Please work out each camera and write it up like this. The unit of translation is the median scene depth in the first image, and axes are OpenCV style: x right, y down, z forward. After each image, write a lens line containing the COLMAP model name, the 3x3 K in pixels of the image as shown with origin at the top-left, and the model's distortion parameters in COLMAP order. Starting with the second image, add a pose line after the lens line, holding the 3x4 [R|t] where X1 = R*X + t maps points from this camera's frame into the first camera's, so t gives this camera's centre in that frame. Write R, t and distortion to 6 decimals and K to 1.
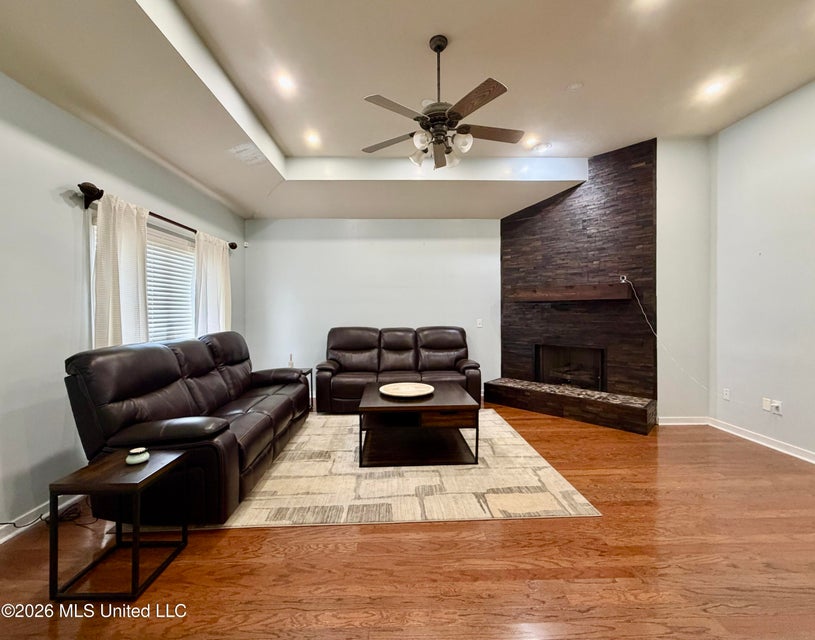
lens RADIAL K [[345.7, 0, 404.6], [0, 345.7, 315.2], [0, 0, 1]] dist [-0.002958, 0.000334]
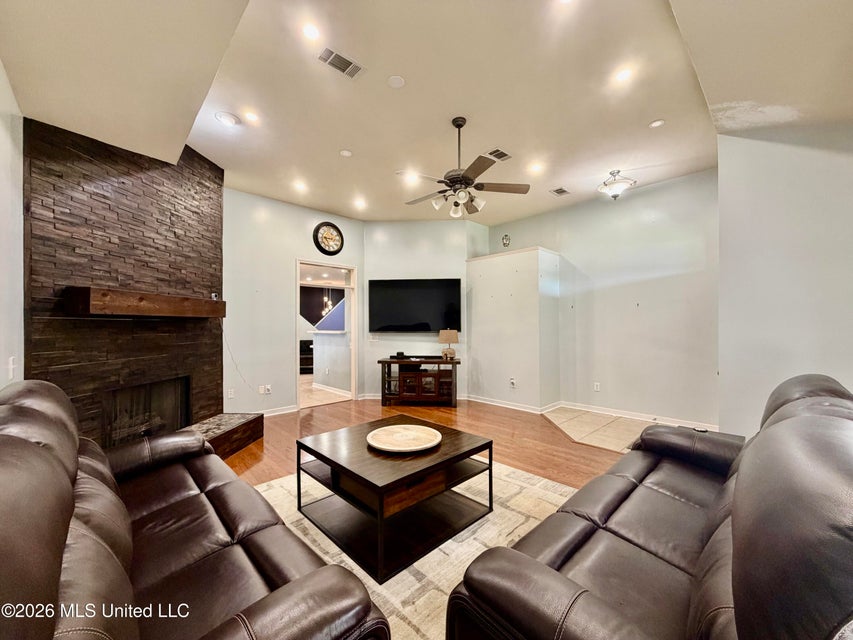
lens RADIAL K [[345.0, 0, 425.5], [0, 345.0, 323.9], [0, 0, 1]] dist [-0.002457, 0.000279]
pose [[-0.671459, 0.009158, 0.740985, -0.561436], [0.017327, 0.999844, 0.003344, -0.026213], [-0.740839, 0.015084, -0.671513, 1.443559]]
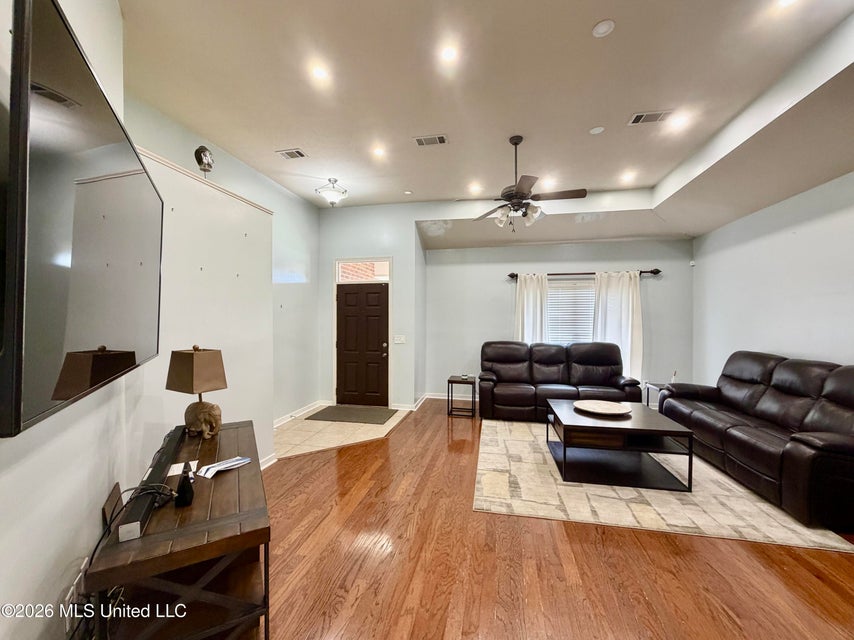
lens RADIAL K [[345.4, 0, 423.9], [0, 345.4, 319.1], [0, 0, 1]] dist [-0.002457, 0.000279]
pose [[-0.239648, 0.002769, -0.970856, 1.140174], [-0.015422, 0.999859, 0.006658, -0.047320], [0.970737, 0.016568, -0.239572, 0.722775]]
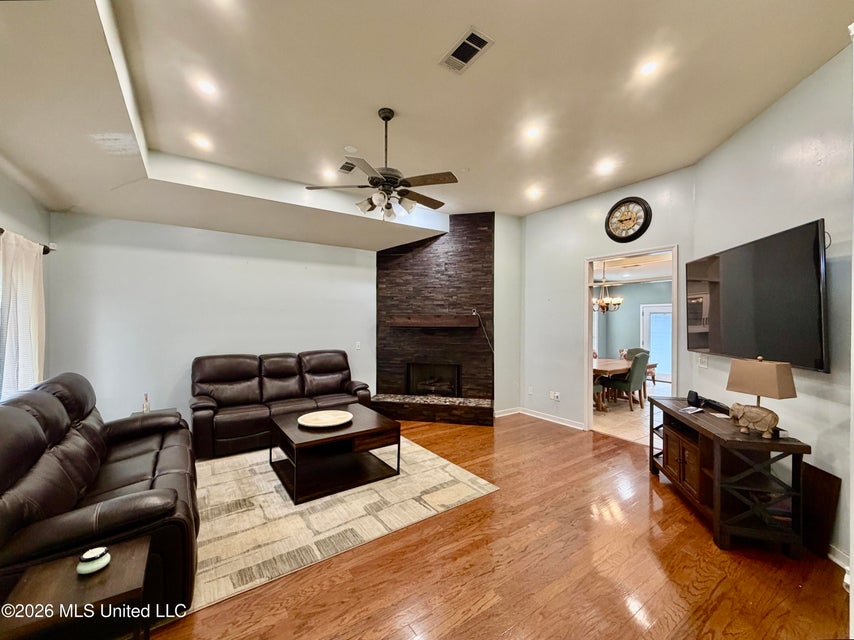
lens RADIAL K [[345.4, 0, 422.3], [0, 345.4, 322.4], [0, 0, 1]] dist [-0.002457, 0.000279]
pose [[0.843488, 0.005096, 0.537124, -0.302677], [0.001452, 0.999930, -0.011767, -0.057058], [-0.537146, 0.010705, 0.843421, -0.021727]]
